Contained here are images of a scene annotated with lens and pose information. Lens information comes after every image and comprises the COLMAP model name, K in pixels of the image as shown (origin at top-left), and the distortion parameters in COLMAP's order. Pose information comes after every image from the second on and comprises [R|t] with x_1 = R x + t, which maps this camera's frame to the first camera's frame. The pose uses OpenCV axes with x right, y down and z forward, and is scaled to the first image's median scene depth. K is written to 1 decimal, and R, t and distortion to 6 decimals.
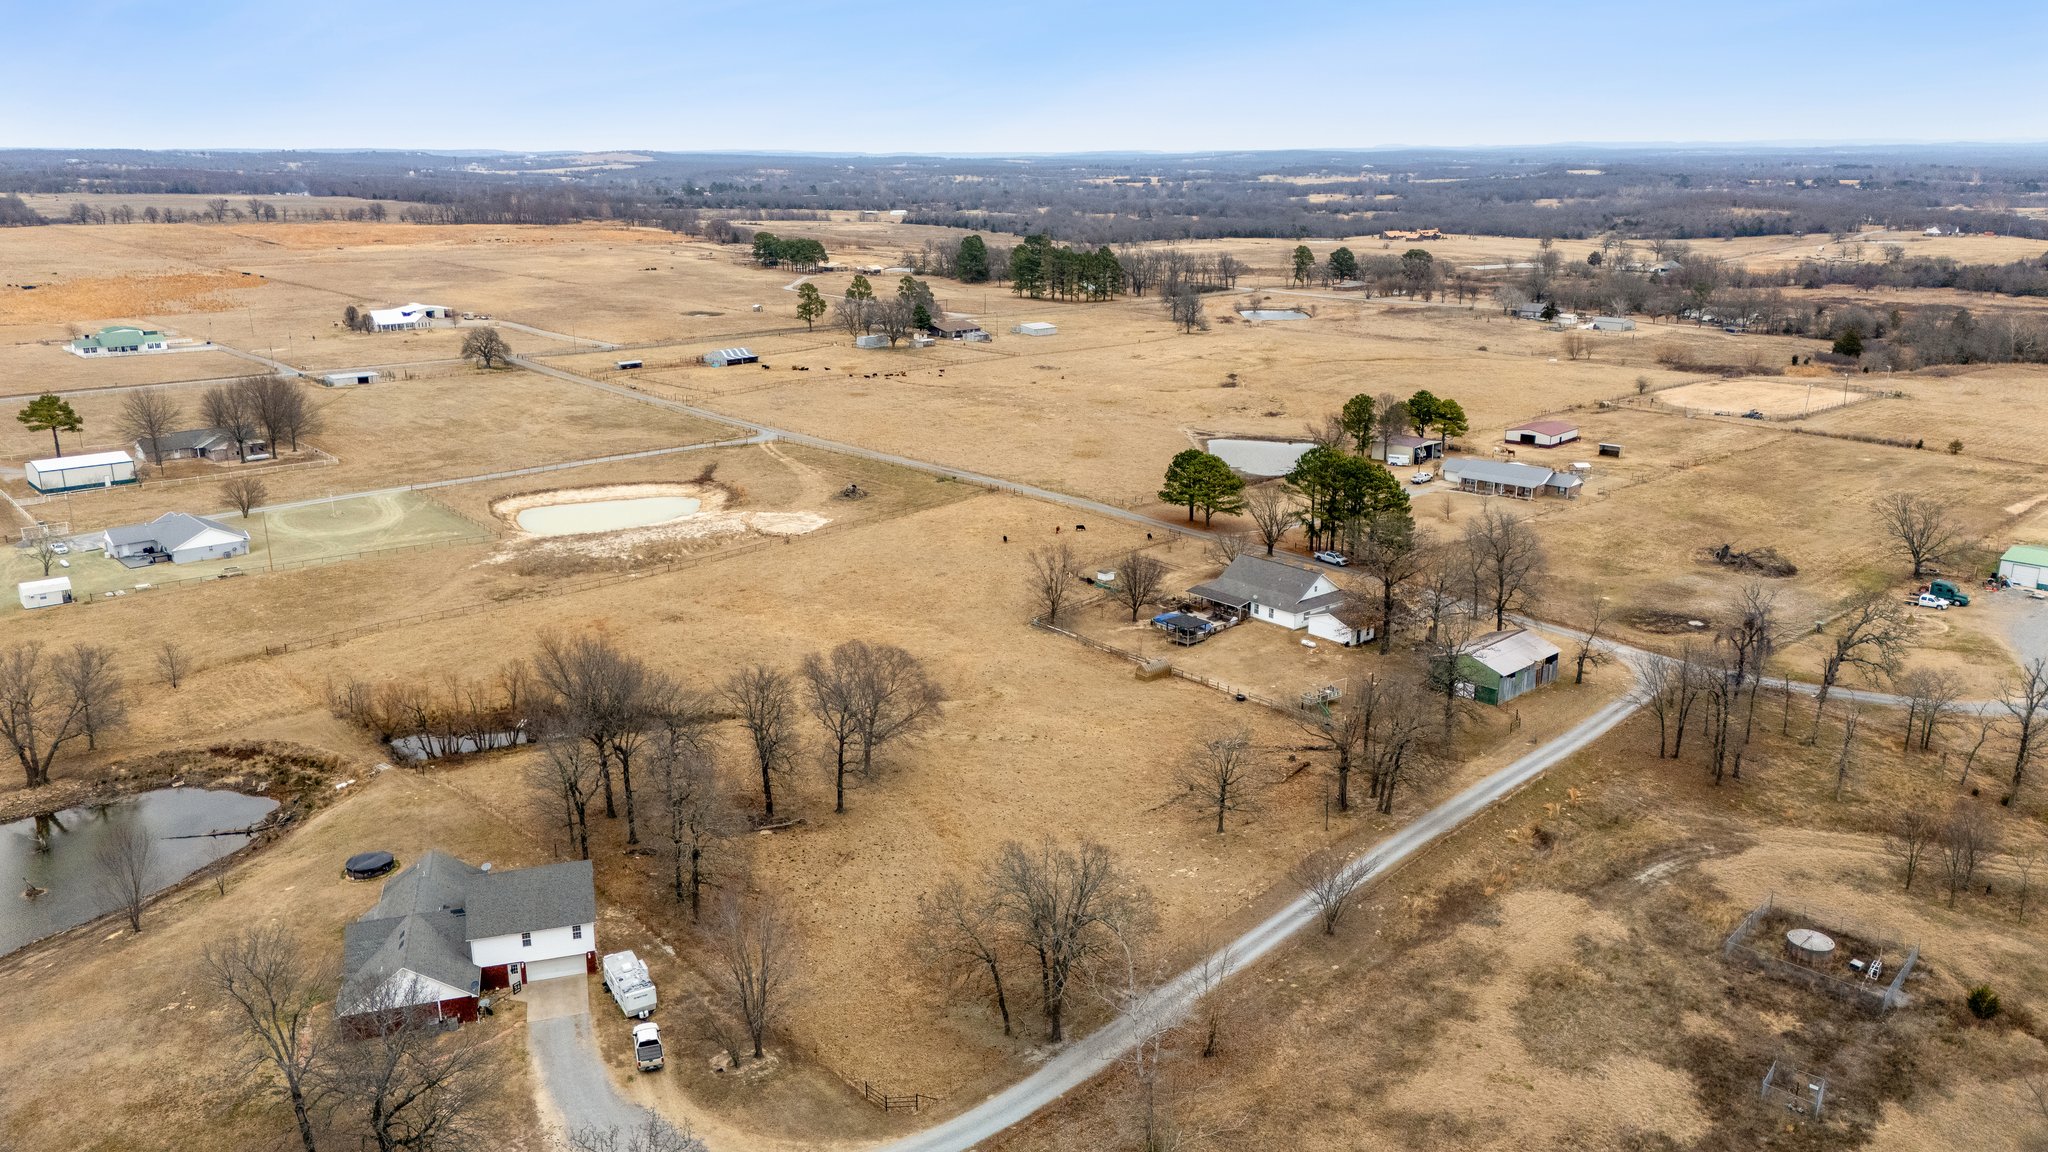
lens RADIAL K [[1503.0, 0, 1019.8], [0, 1503.0, 577.7], [0, 0, 1]] dist [0.077770, -0.062161]
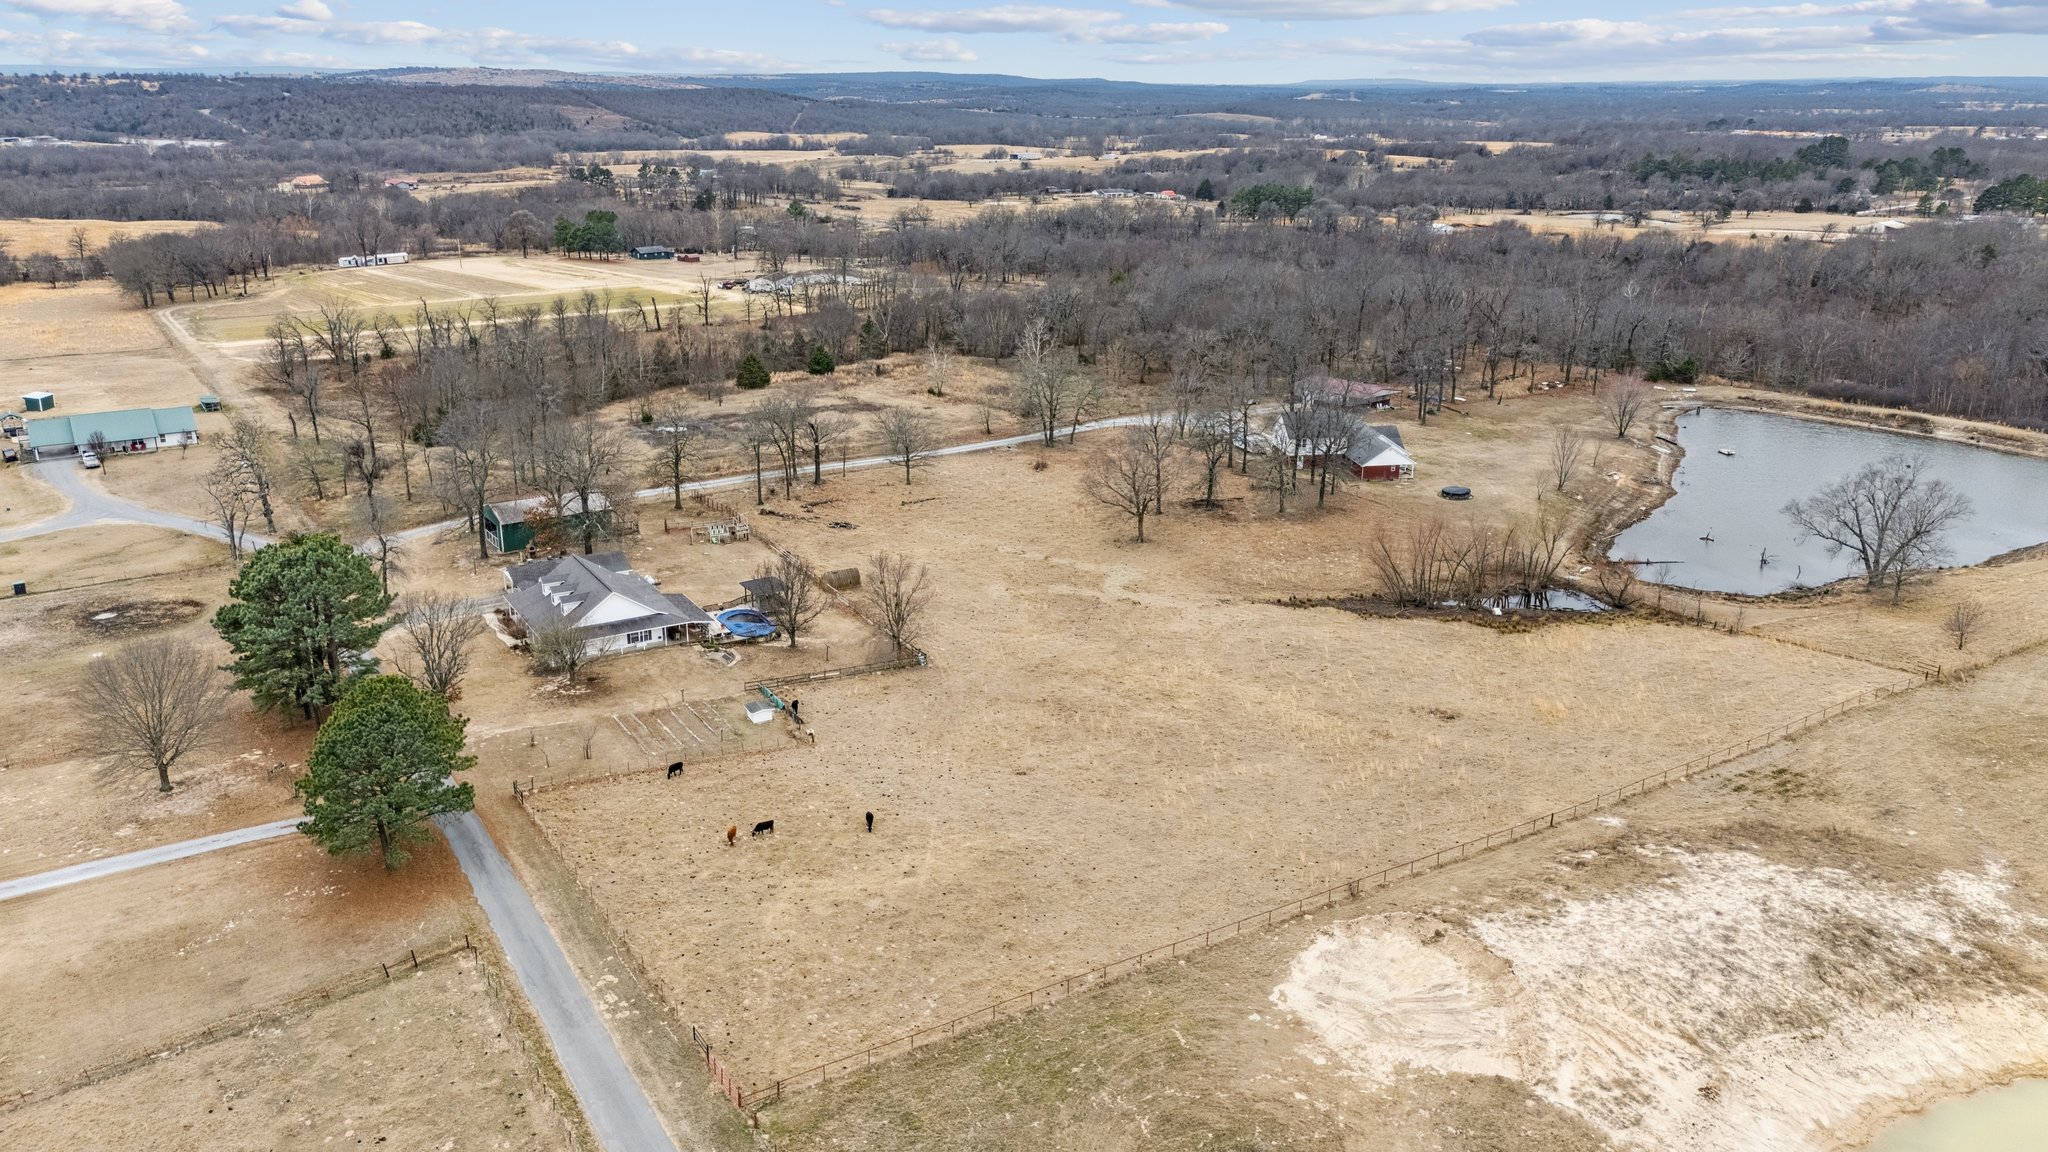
lens RADIAL K [[1503.0, 0, 1019.8], [0, 1503.0, 577.7], [0, 0, 1]] dist [0.077770, -0.062161]
pose [[-0.988001, -0.047587, 0.146937, -0.194153], [0.043029, 0.828880, 0.557770, -0.561925], [-0.148335, 0.557399, -0.816886, 2.145133]]
